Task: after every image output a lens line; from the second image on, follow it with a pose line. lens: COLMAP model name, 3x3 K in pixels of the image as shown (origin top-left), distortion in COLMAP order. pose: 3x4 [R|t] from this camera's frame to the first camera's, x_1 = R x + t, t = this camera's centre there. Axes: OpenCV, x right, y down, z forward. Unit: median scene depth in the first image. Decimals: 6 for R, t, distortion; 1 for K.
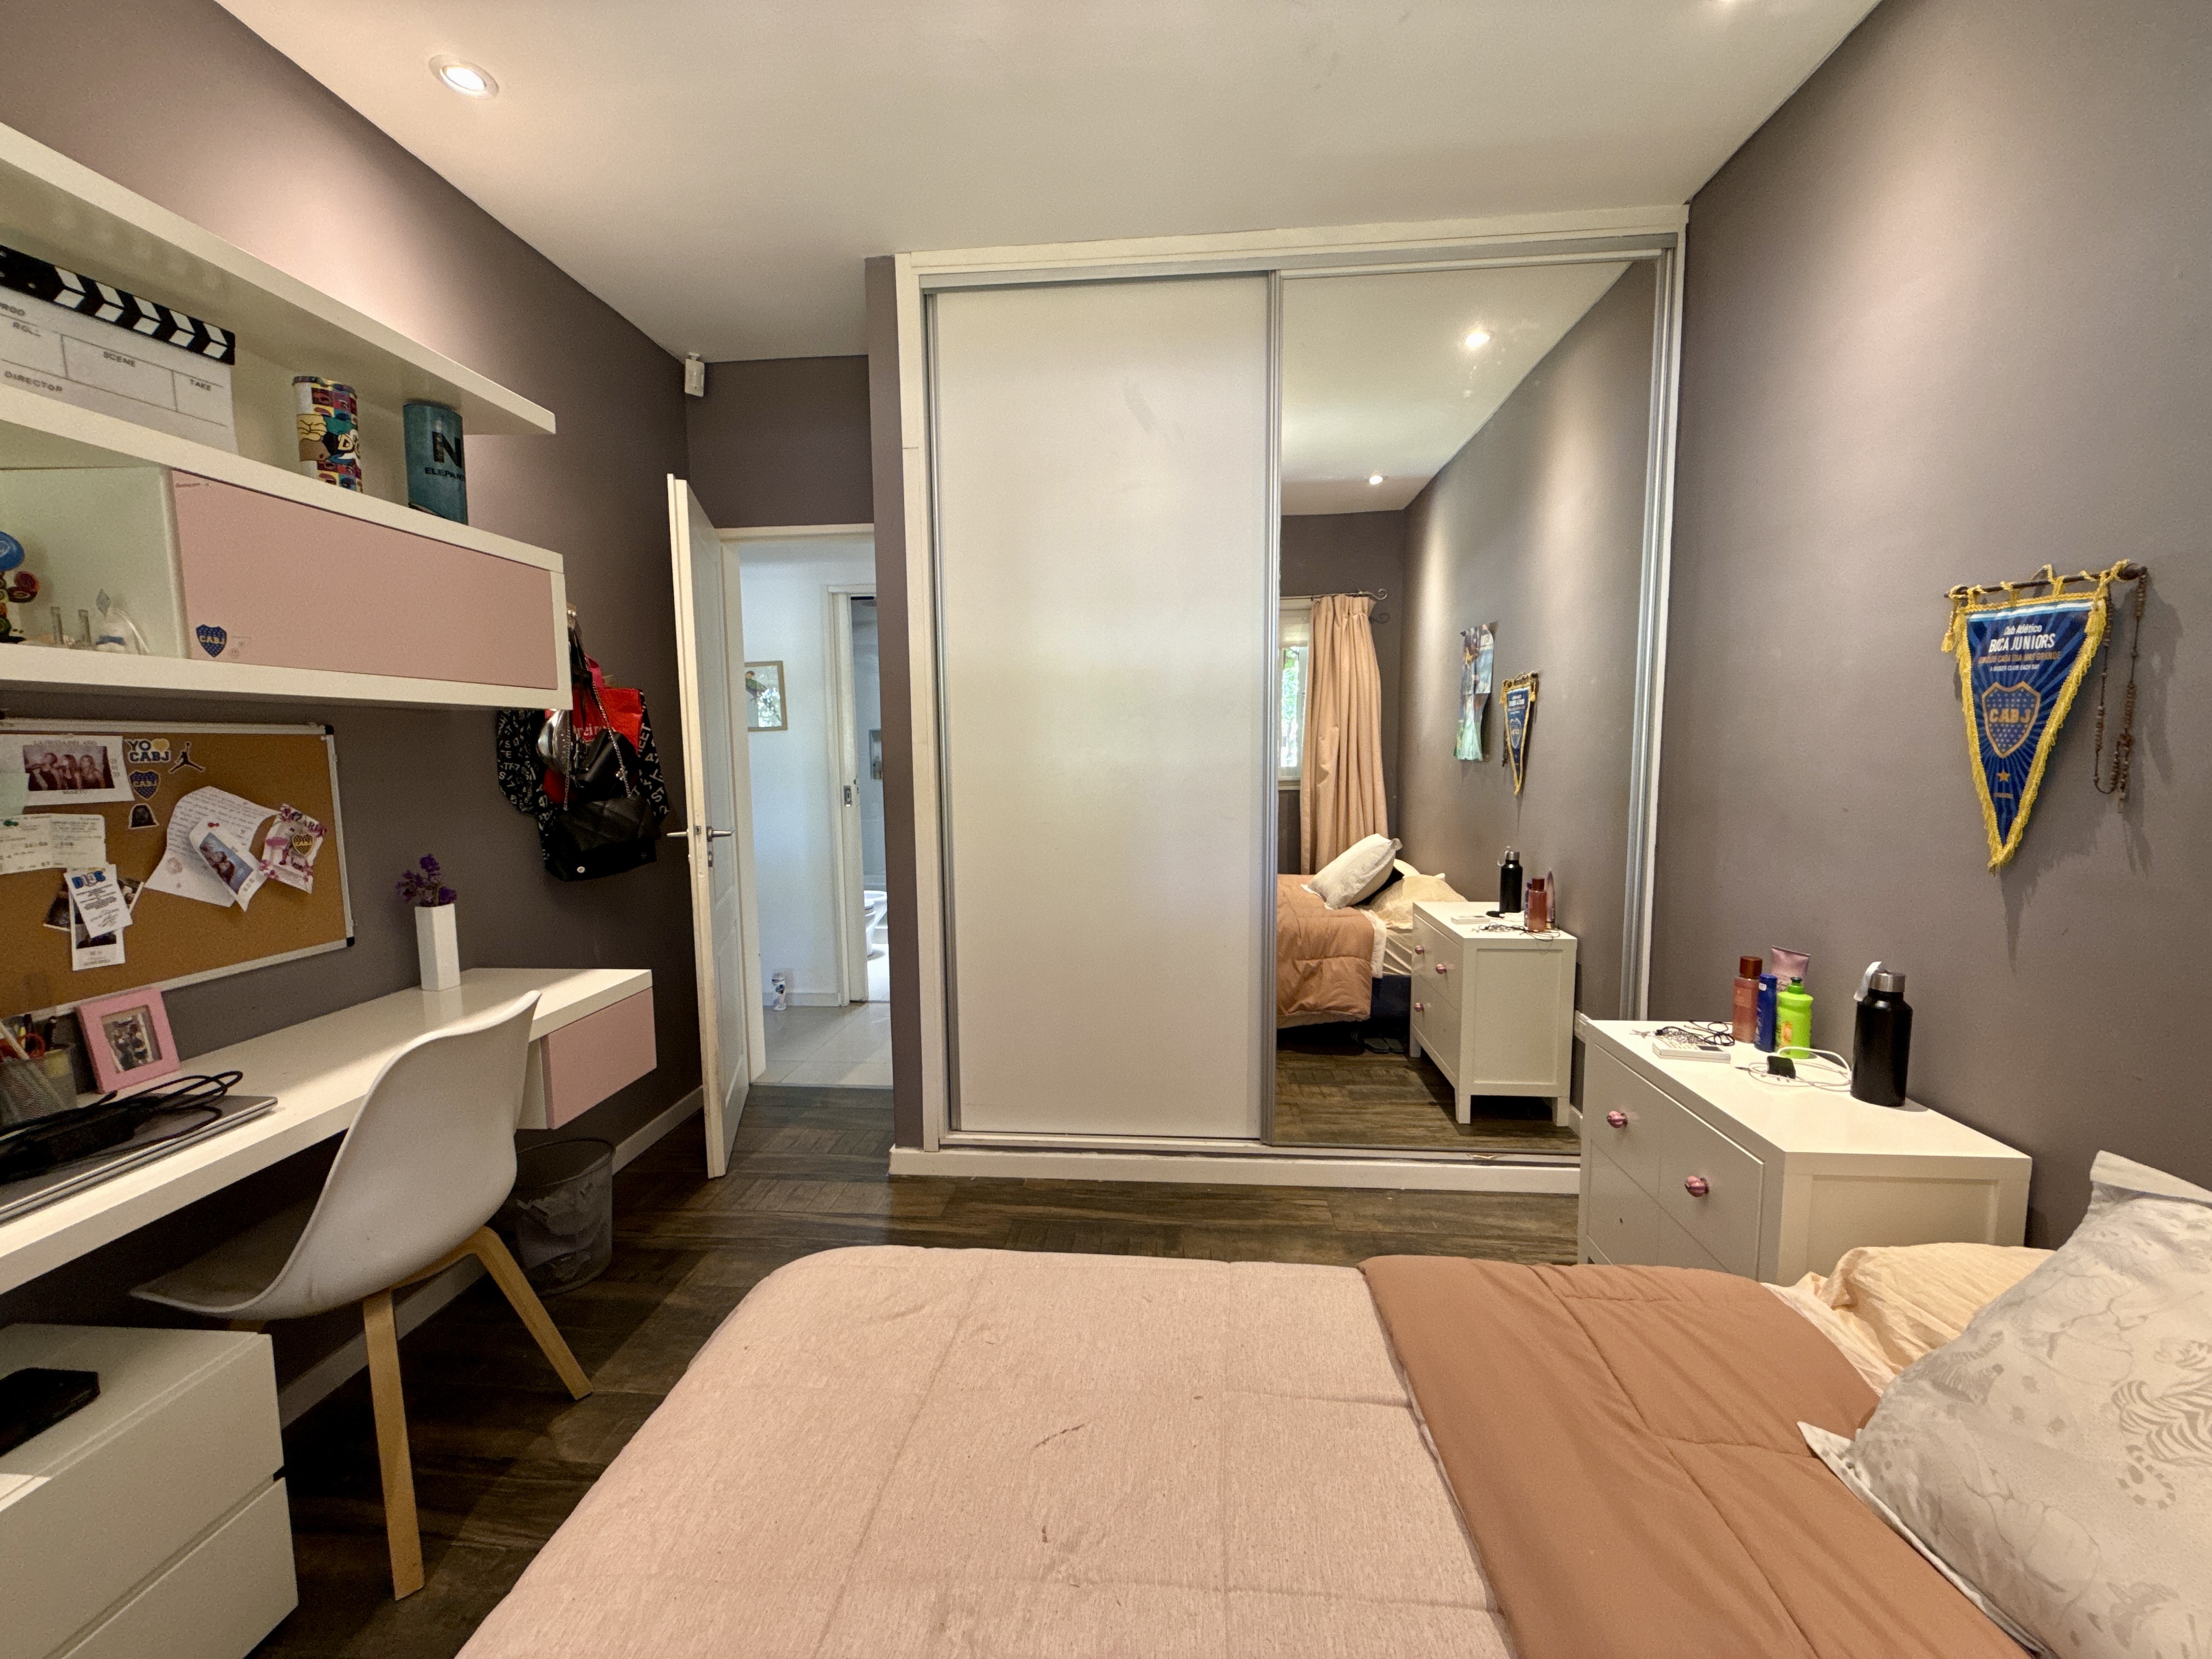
lens RADIAL K [[880.6, 0, 1097.9], [0, 880.6, 827.3], [0, 0, 1]] dist [0.001115, 0.000618]
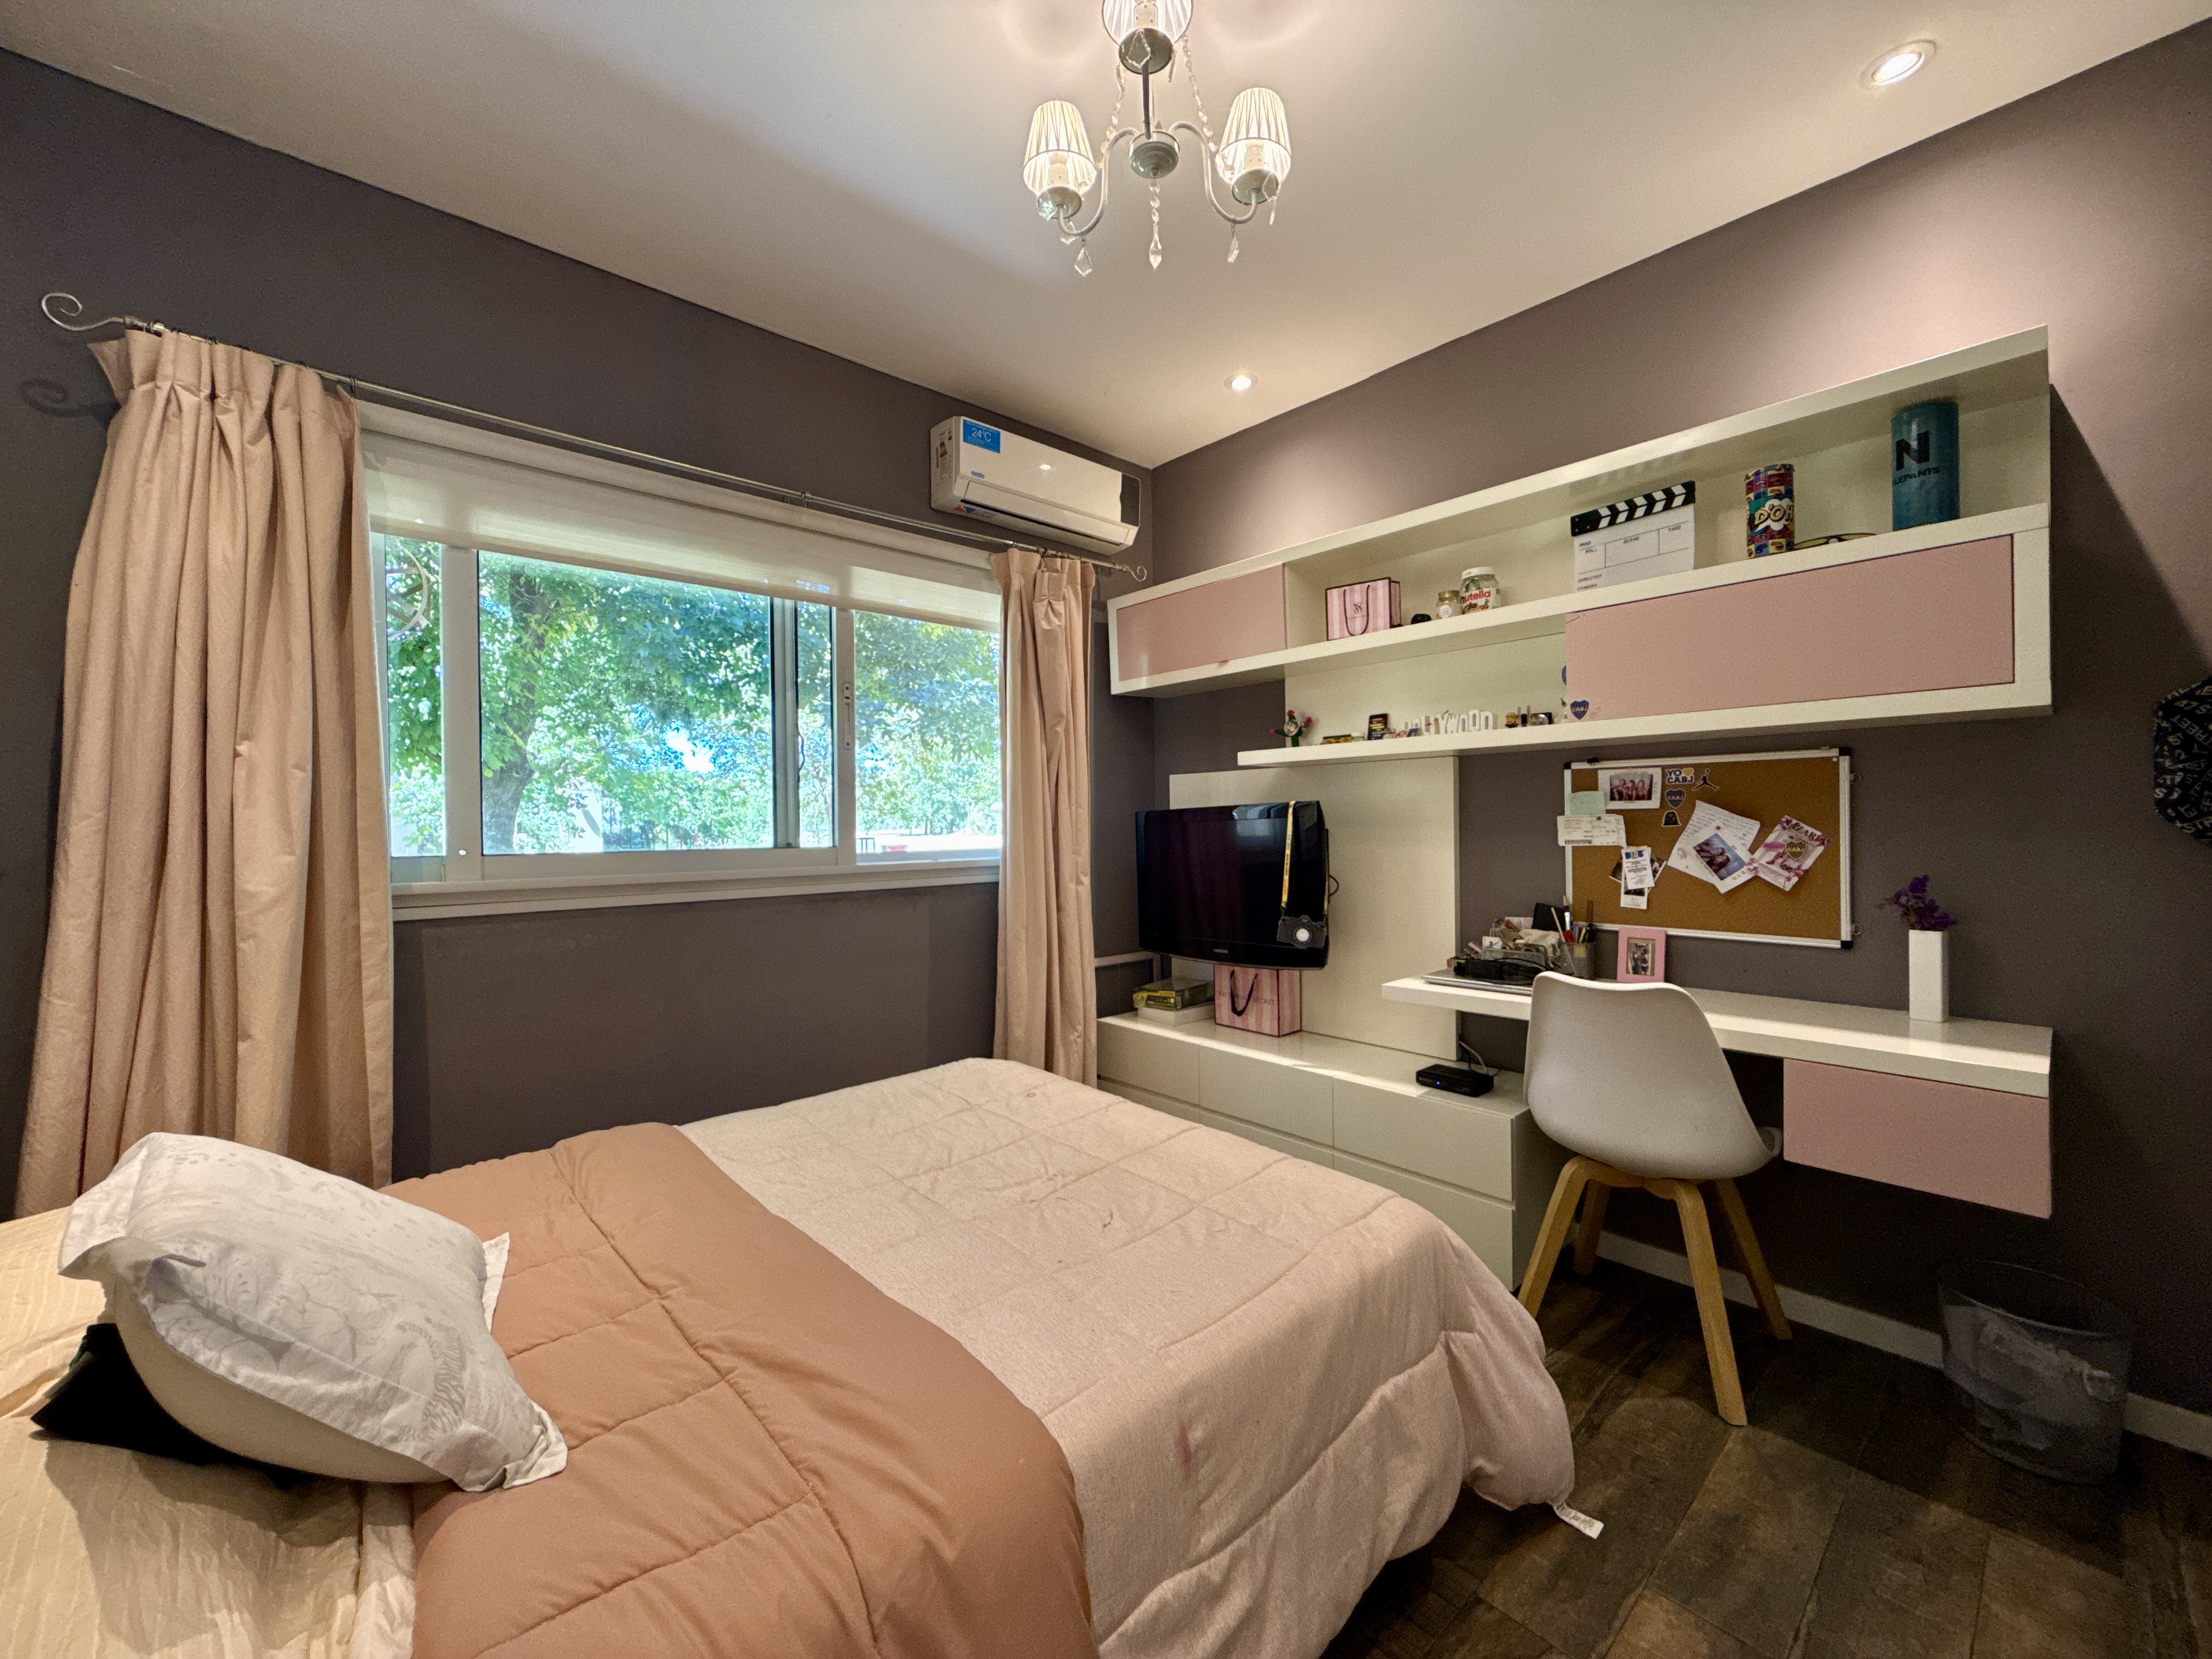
lens RADIAL K [[880.6, 0, 1104.6], [0, 880.6, 827.0], [0, 0, 1]] dist [0.001115, 0.000618]
pose [[-0.678469, 0.023807, -0.734243, 0.744177], [-0.048474, 0.995846, 0.077081, -0.071618], [0.733028, 0.087889, -0.674496, 1.367403]]
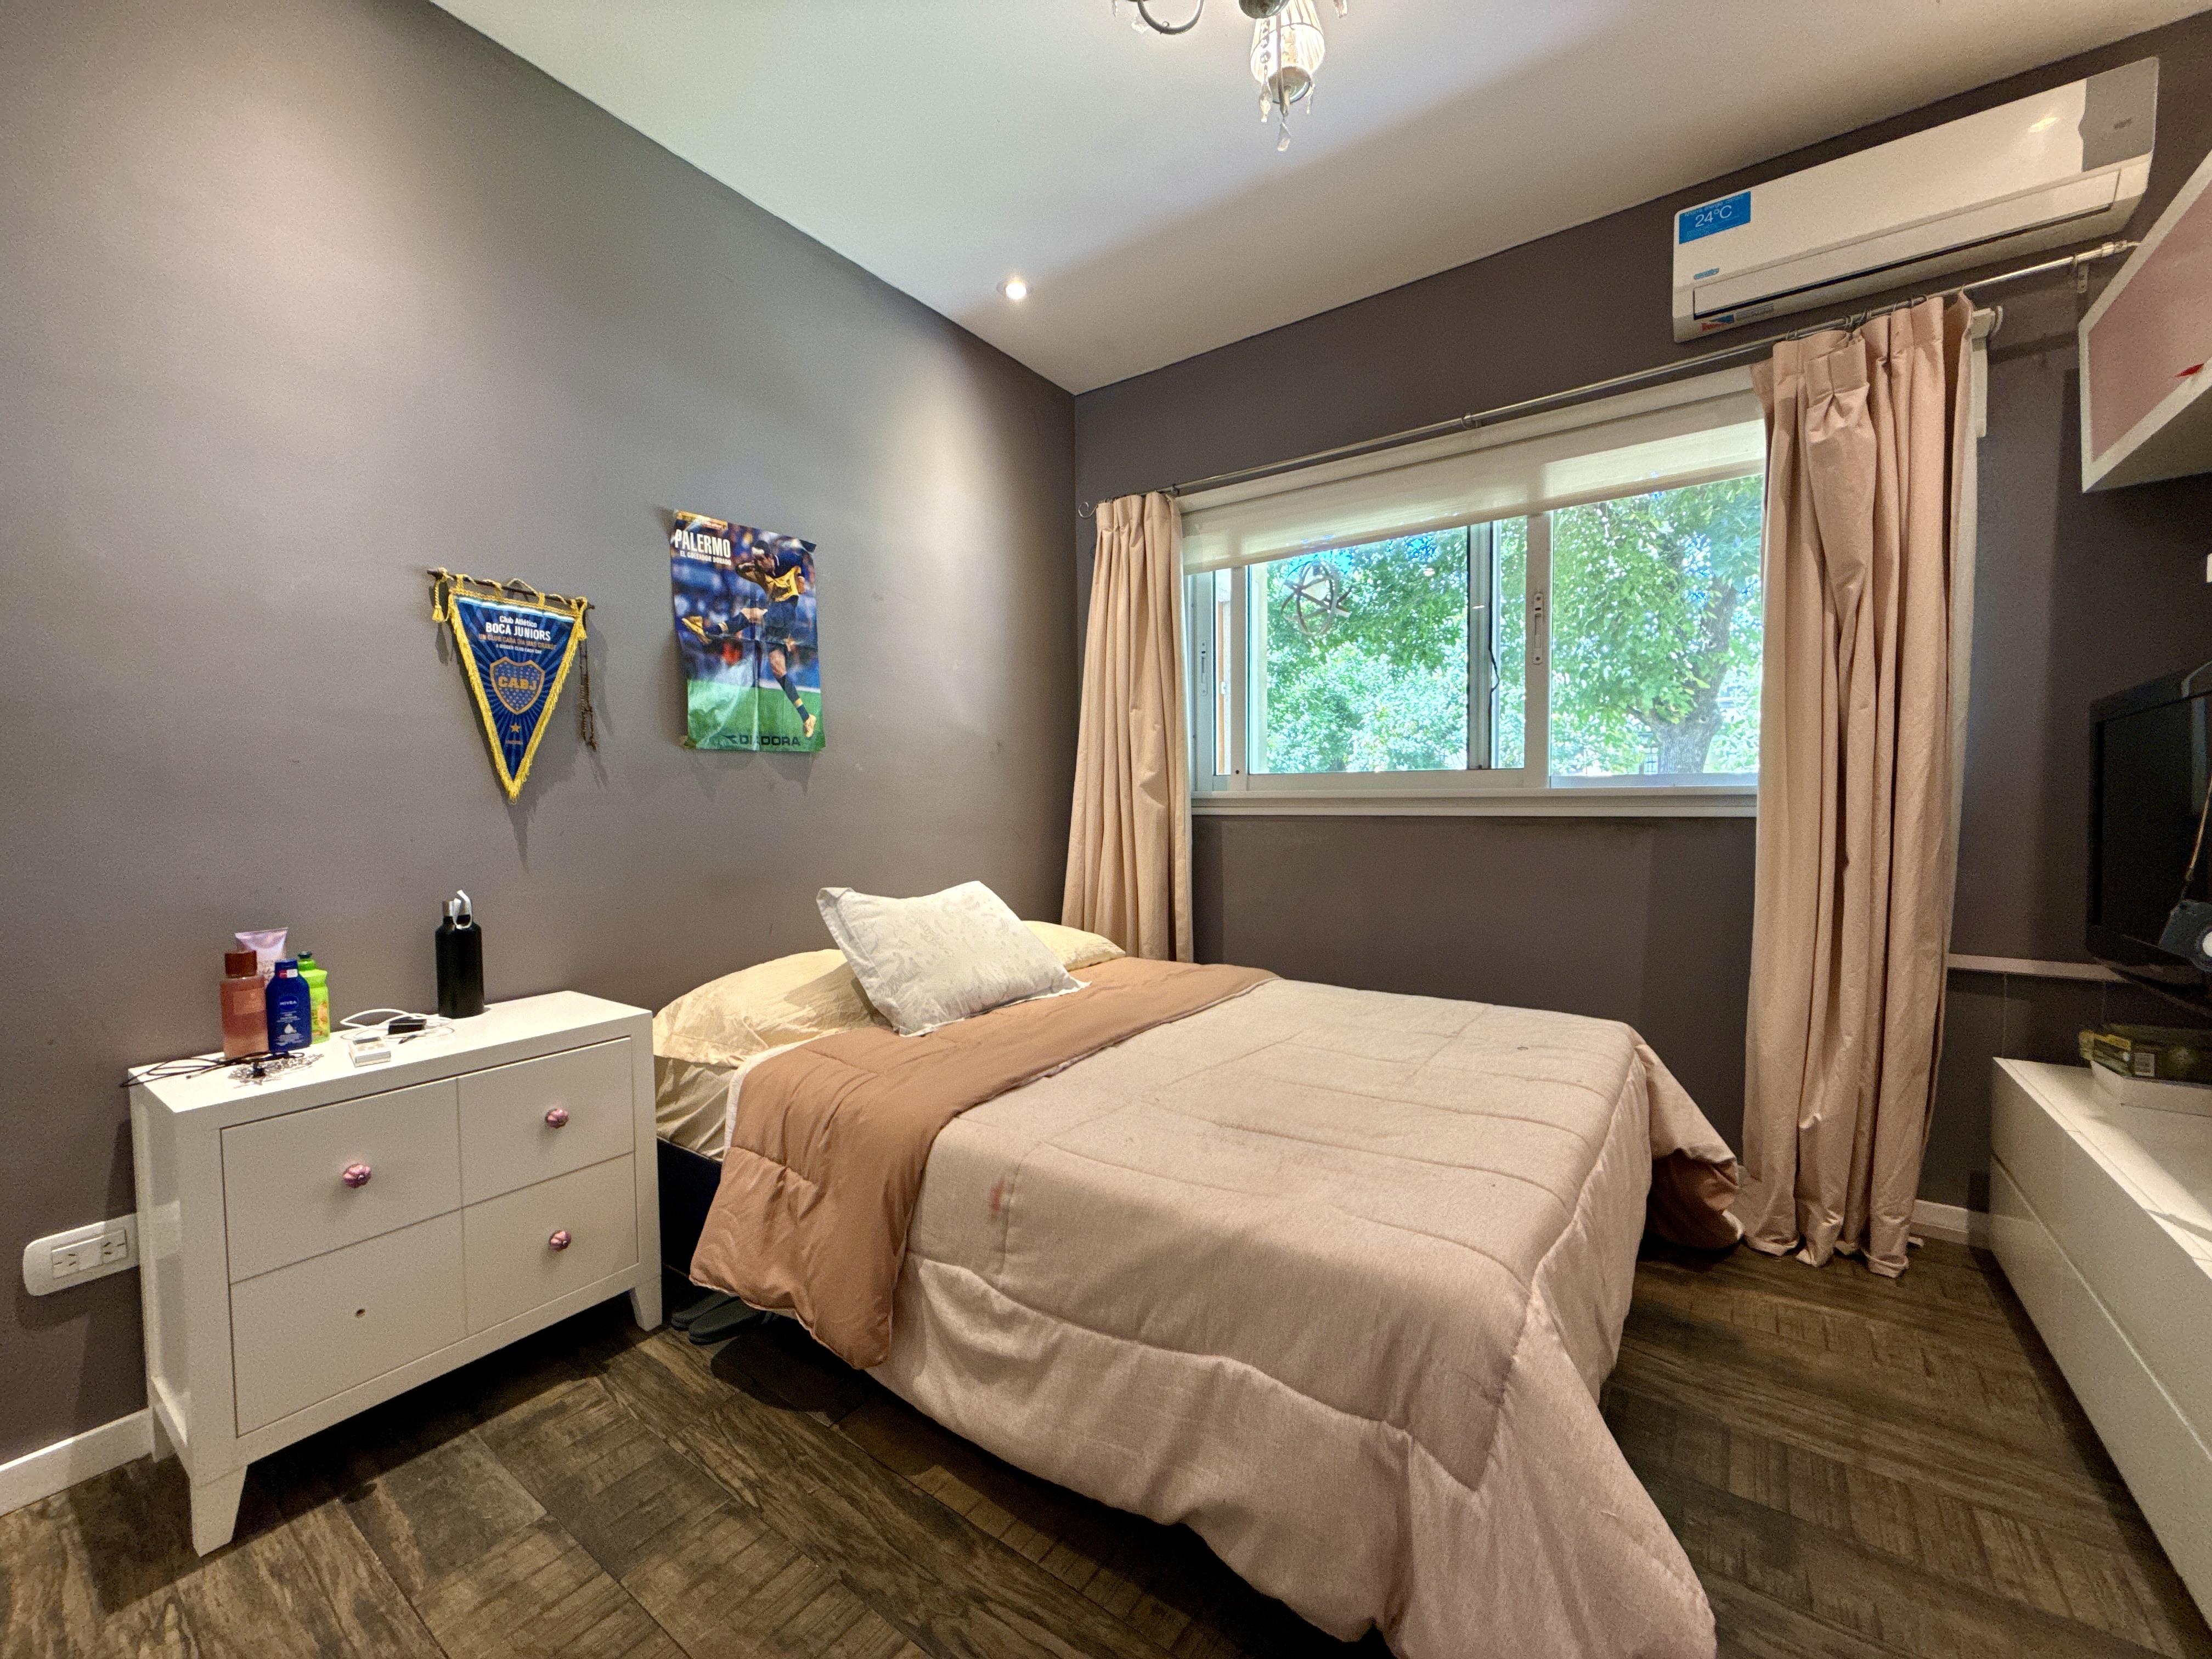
lens RADIAL K [[880.6, 0, 1093.4], [0, 880.6, 822.3], [0, 0, 1]] dist [0.001115, 0.000618]
pose [[-0.865021, 0.005743, 0.501702, -0.398427], [0.067817, 0.992097, 0.105571, 0.002428], [-0.497131, 0.125345, -0.858574, 1.679155]]
